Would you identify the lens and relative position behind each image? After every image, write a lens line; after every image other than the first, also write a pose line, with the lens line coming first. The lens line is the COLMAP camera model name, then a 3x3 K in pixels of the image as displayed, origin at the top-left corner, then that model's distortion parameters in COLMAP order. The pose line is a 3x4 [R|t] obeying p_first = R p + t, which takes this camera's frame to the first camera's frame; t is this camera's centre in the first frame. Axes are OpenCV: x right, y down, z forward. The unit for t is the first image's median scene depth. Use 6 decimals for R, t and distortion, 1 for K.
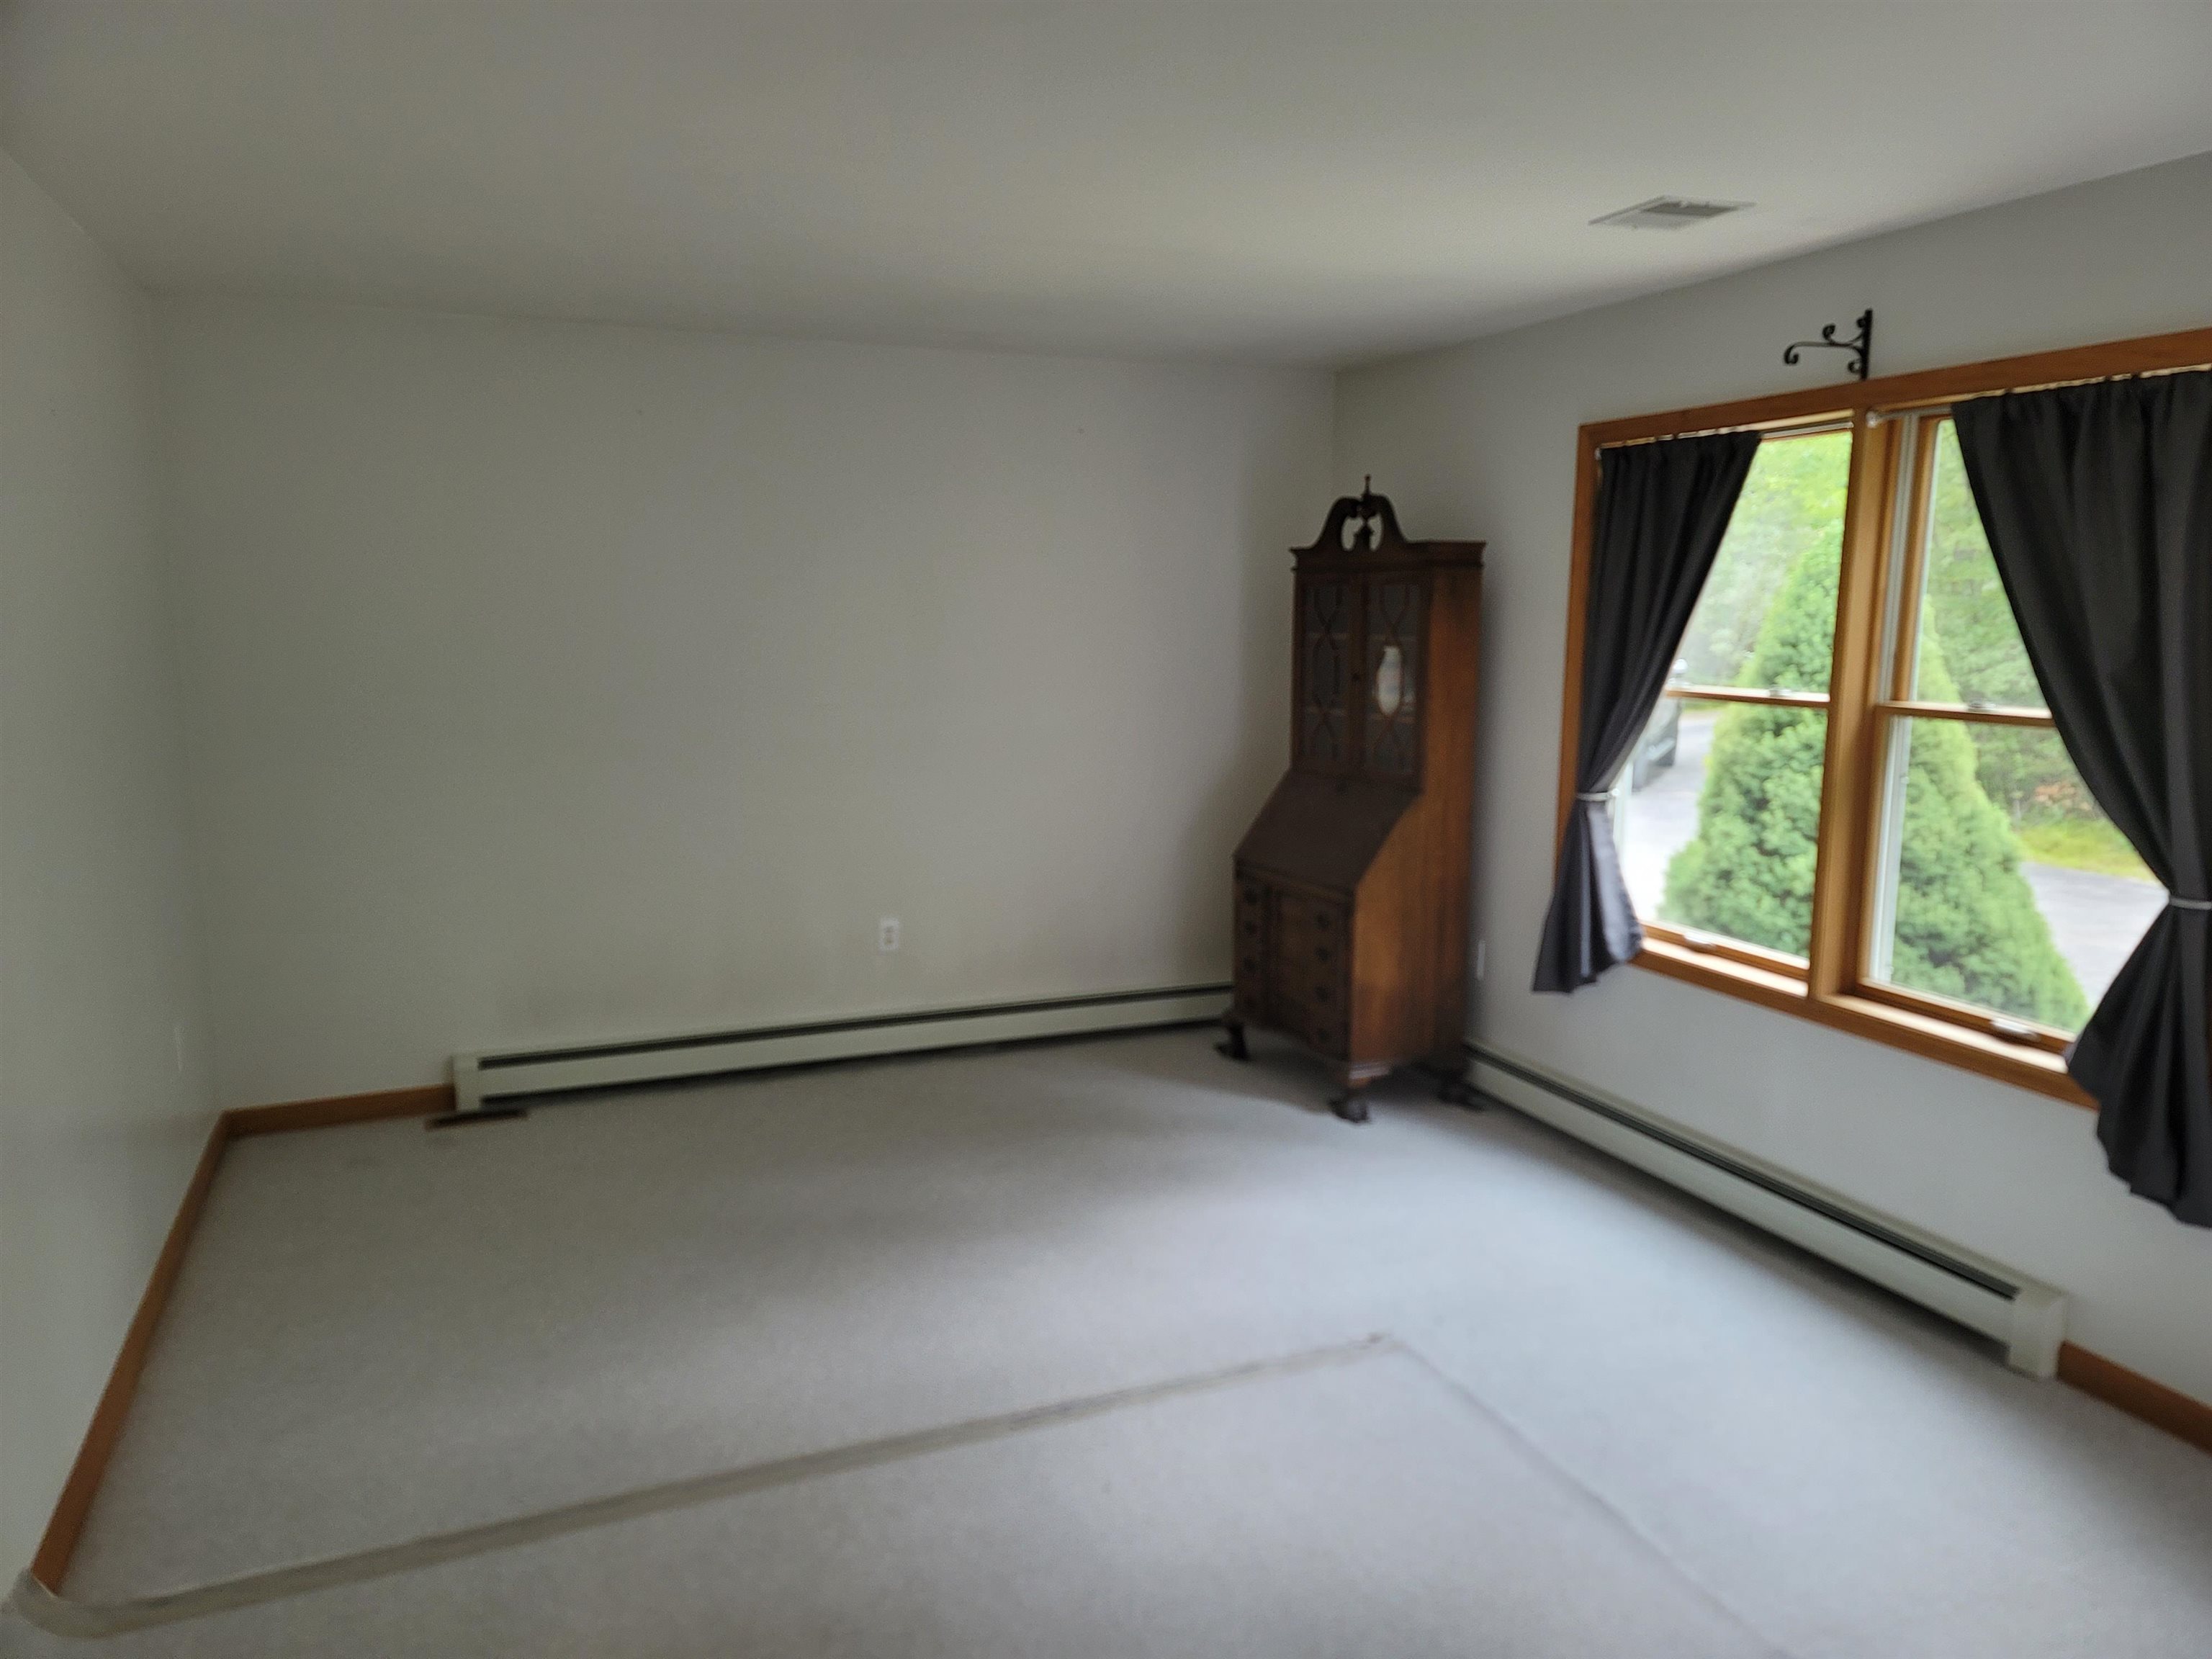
lens RADIAL K [[1595.1, 0, 1110.7], [0, 1595.1, 822.7], [0, 0, 1]] dist [0.029589, -0.000591]
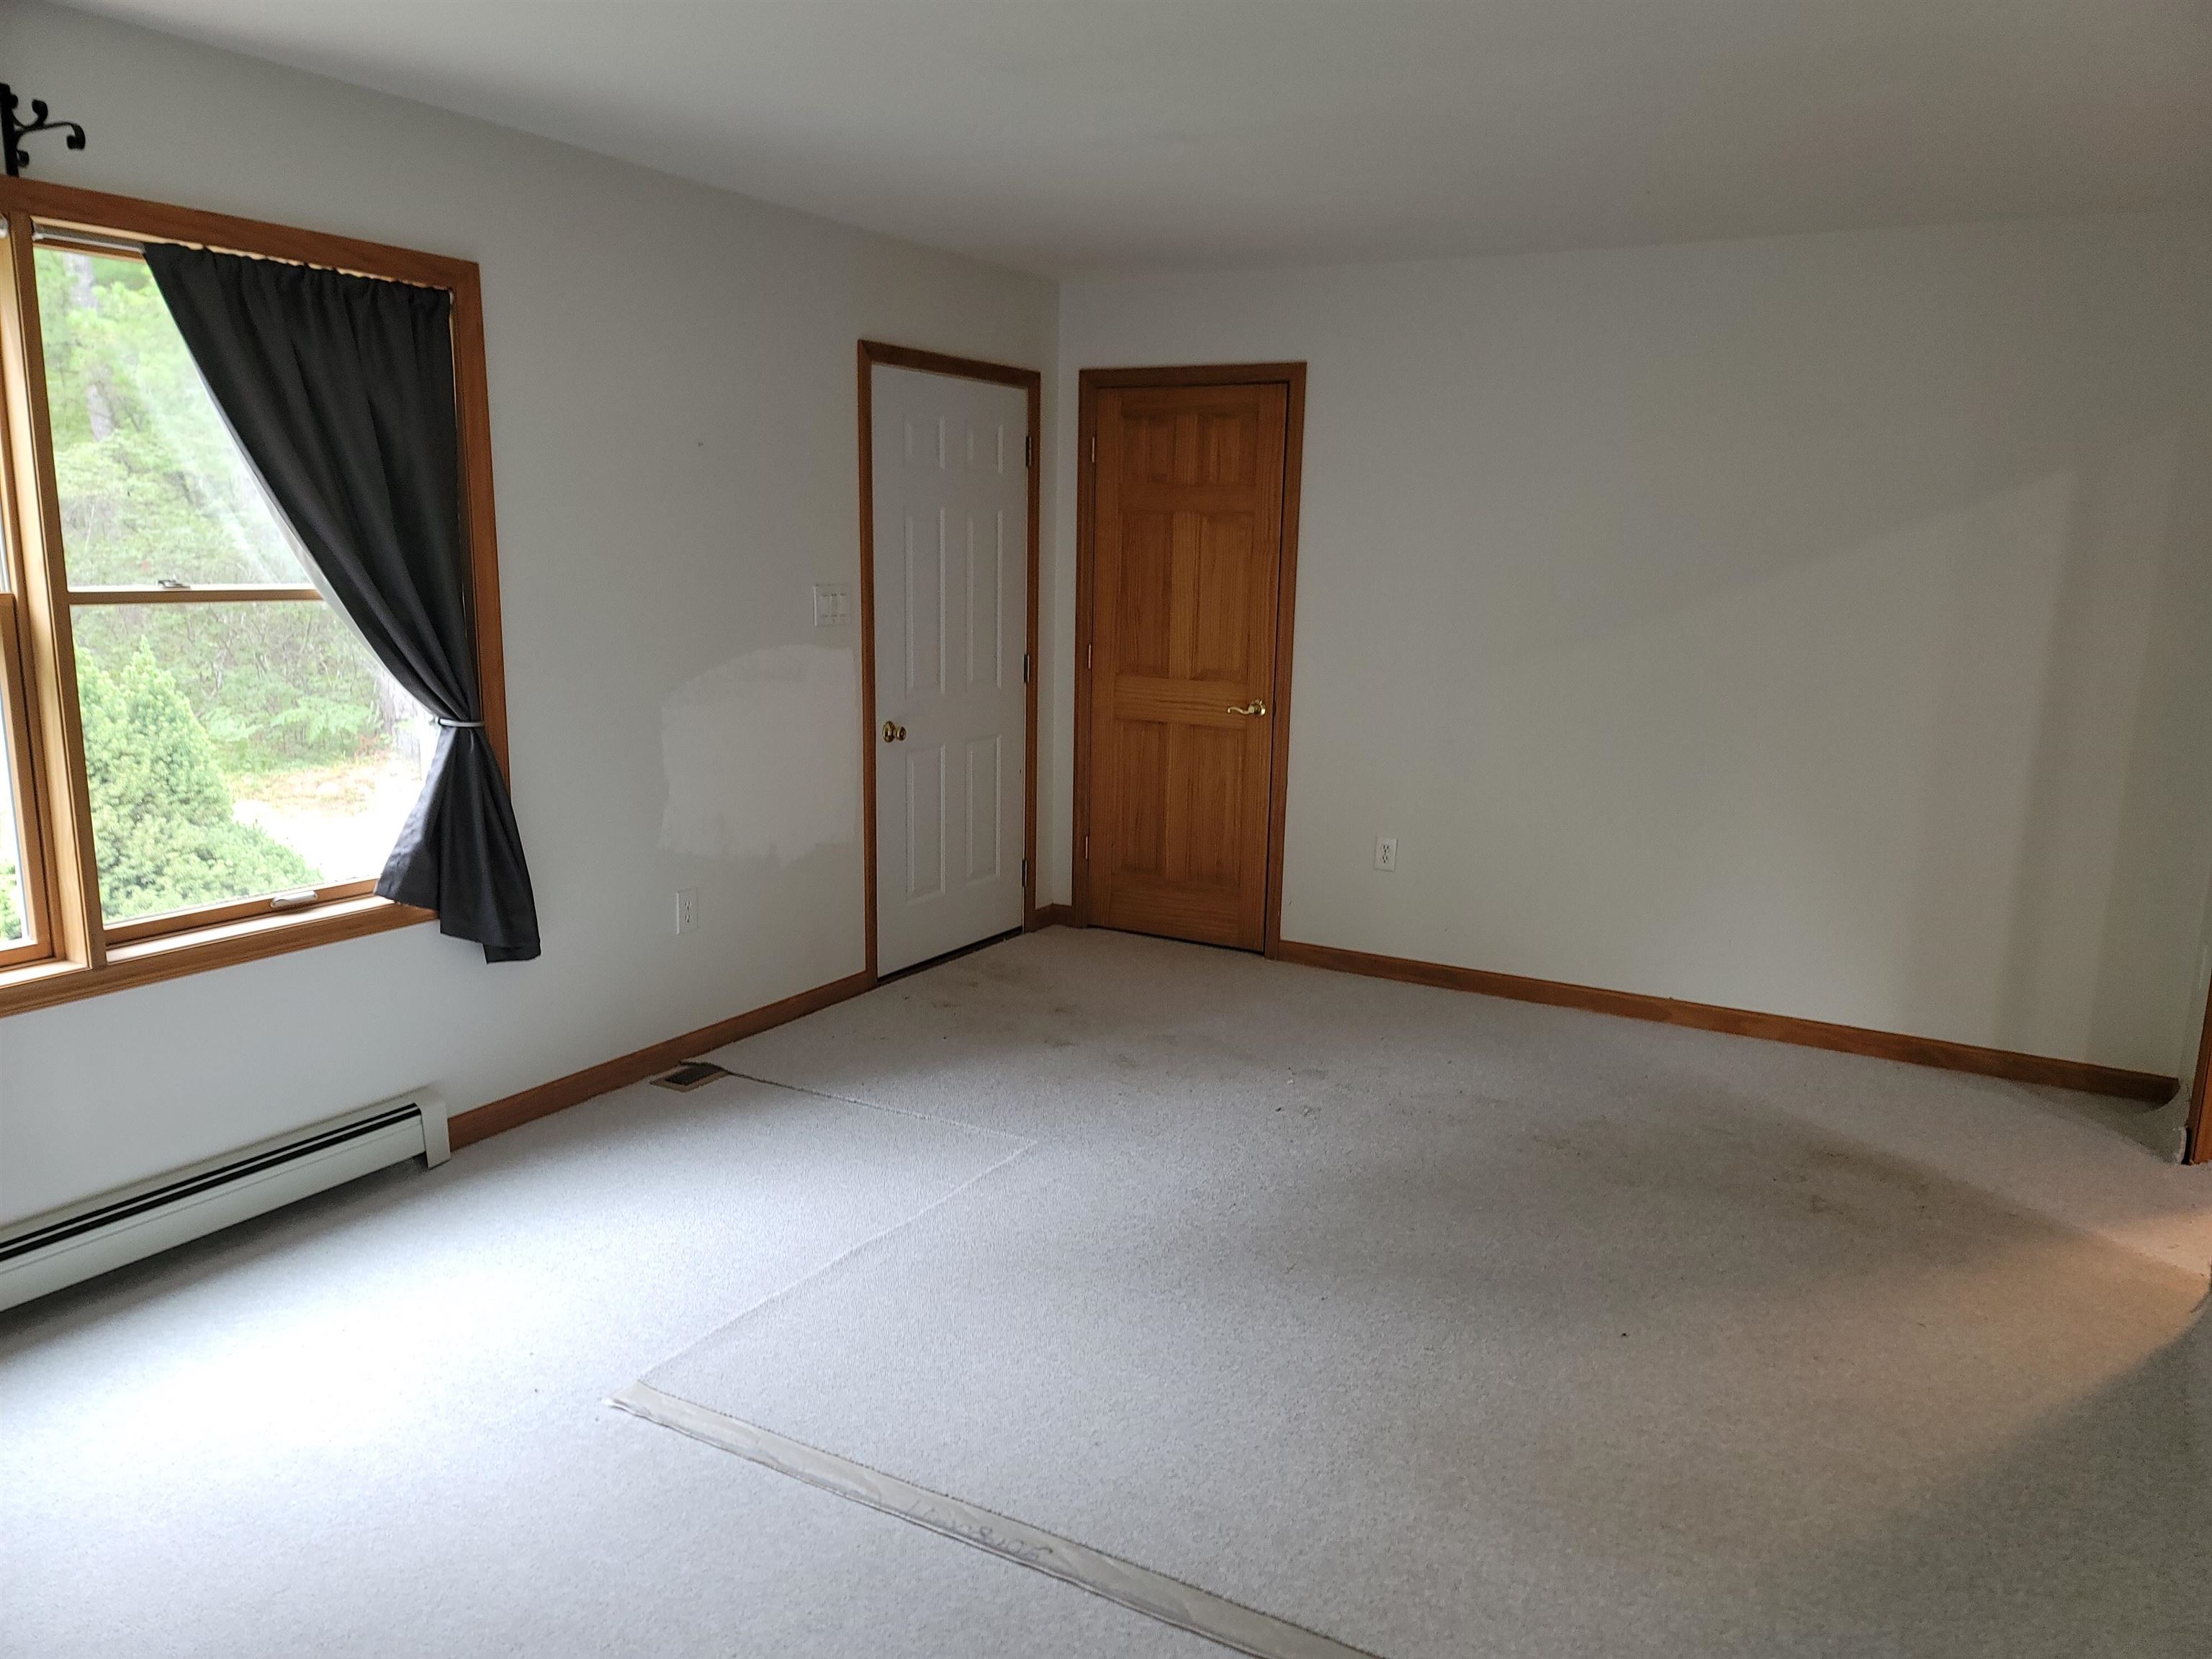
lens RADIAL K [[1595.1, 0, 1110.7], [0, 1595.1, 822.7], [0, 0, 1]] dist [0.029589, -0.000591]
pose [[-0.622404, -0.162116, 0.765723, -0.556712], [0.091555, 0.956519, 0.276929, -0.159972], [-0.777323, 0.242468, -0.580499, 1.227101]]
